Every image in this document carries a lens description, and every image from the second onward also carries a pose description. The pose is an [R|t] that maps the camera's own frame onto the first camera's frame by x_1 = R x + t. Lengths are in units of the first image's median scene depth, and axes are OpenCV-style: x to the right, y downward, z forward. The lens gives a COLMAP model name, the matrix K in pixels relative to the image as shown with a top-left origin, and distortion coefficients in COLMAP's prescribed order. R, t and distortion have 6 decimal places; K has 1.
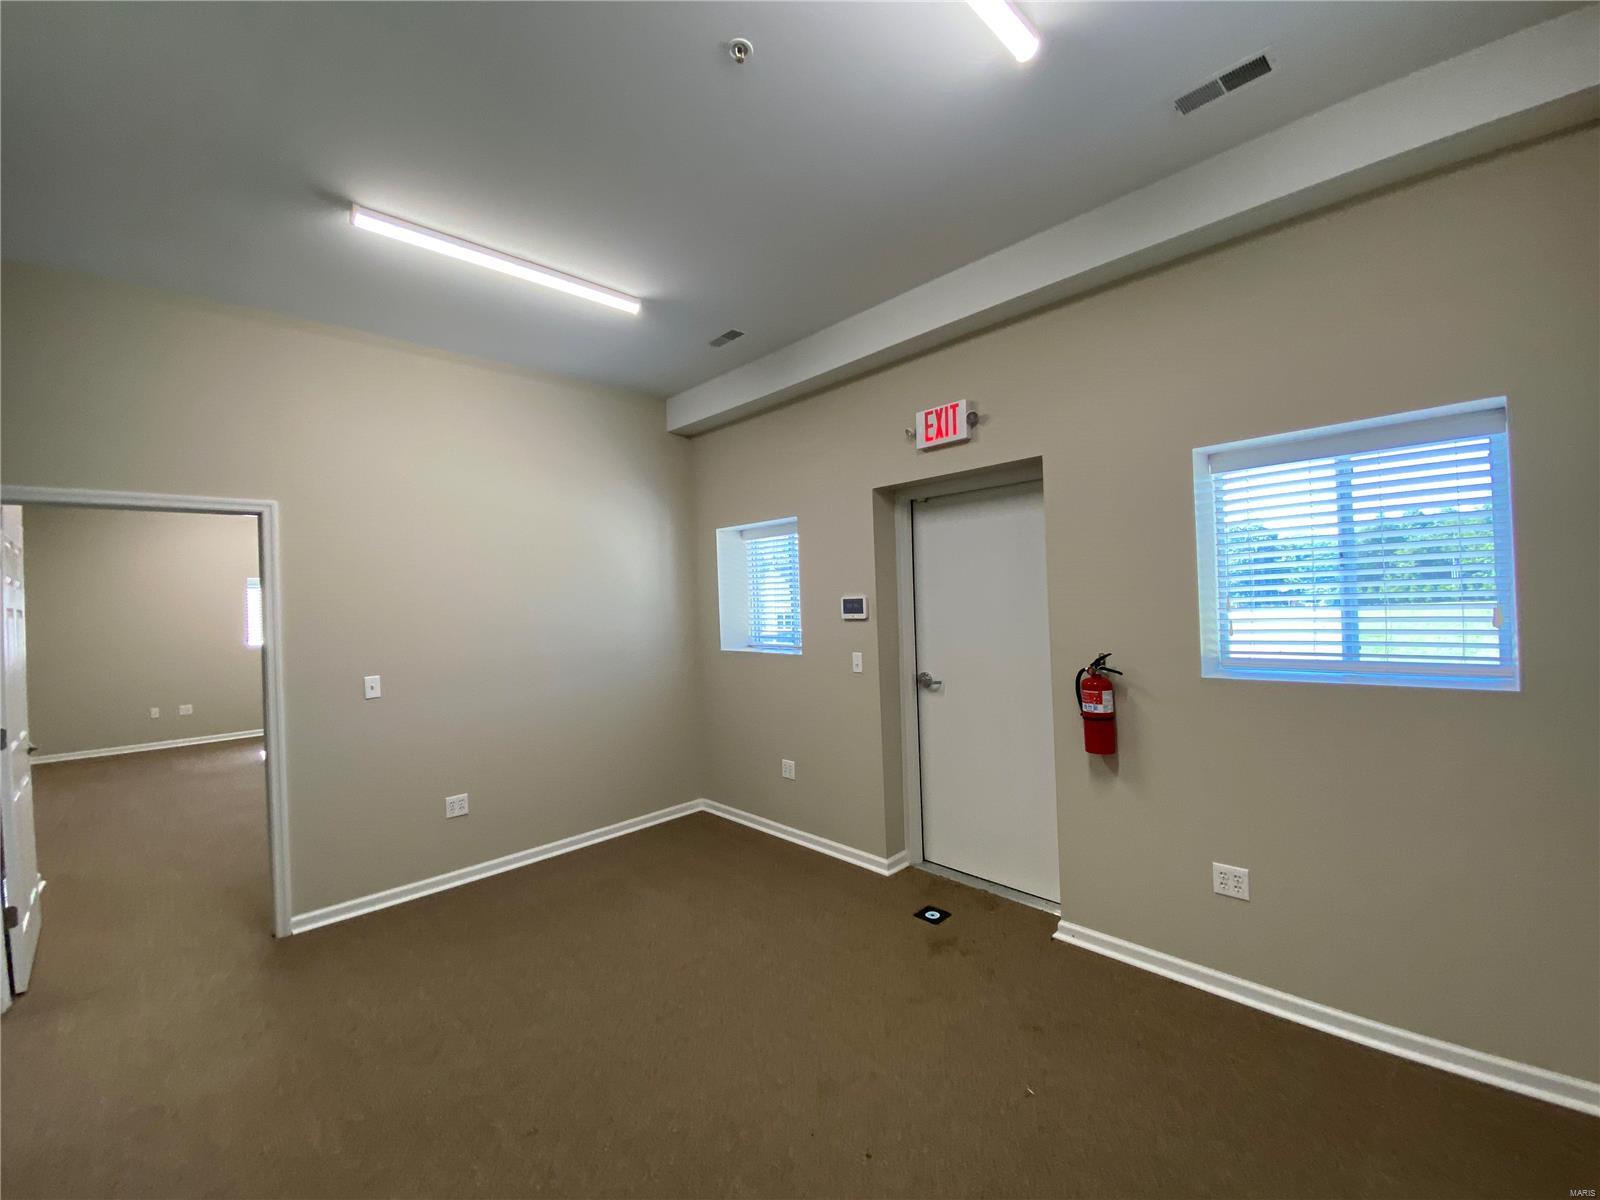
lens RADIAL K [[677.0, 0, 800.0], [0, 677.0, 600.0], [0, 0, 1]] dist [0.013143, -0.024195]
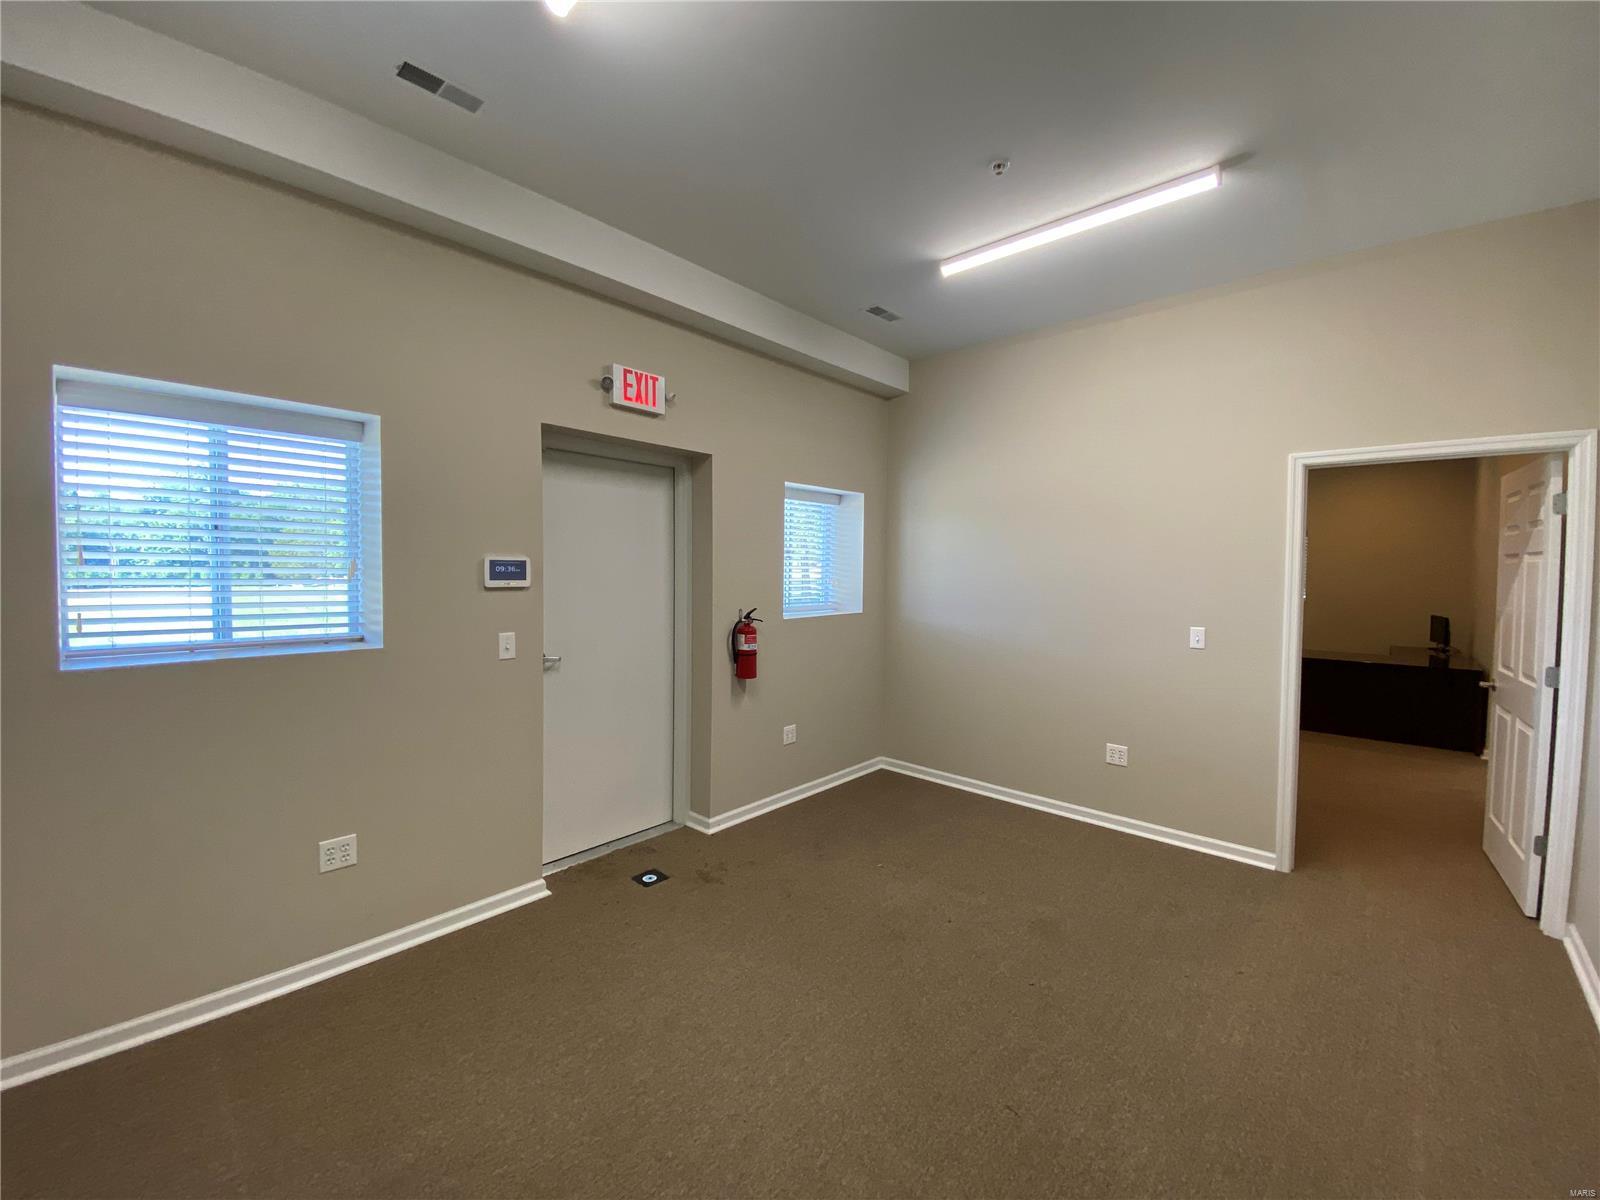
lens RADIAL K [[638.5, 0, 819.6], [0, 638.5, 592.1], [0, 0, 1]] dist [0.017019, -0.017715]
pose [[-0.112800, -0.010418, 0.993563, -0.735592], [-0.013248, 0.999872, 0.008980, 0.024526], [-0.993529, -0.012150, -0.112923, 0.820805]]
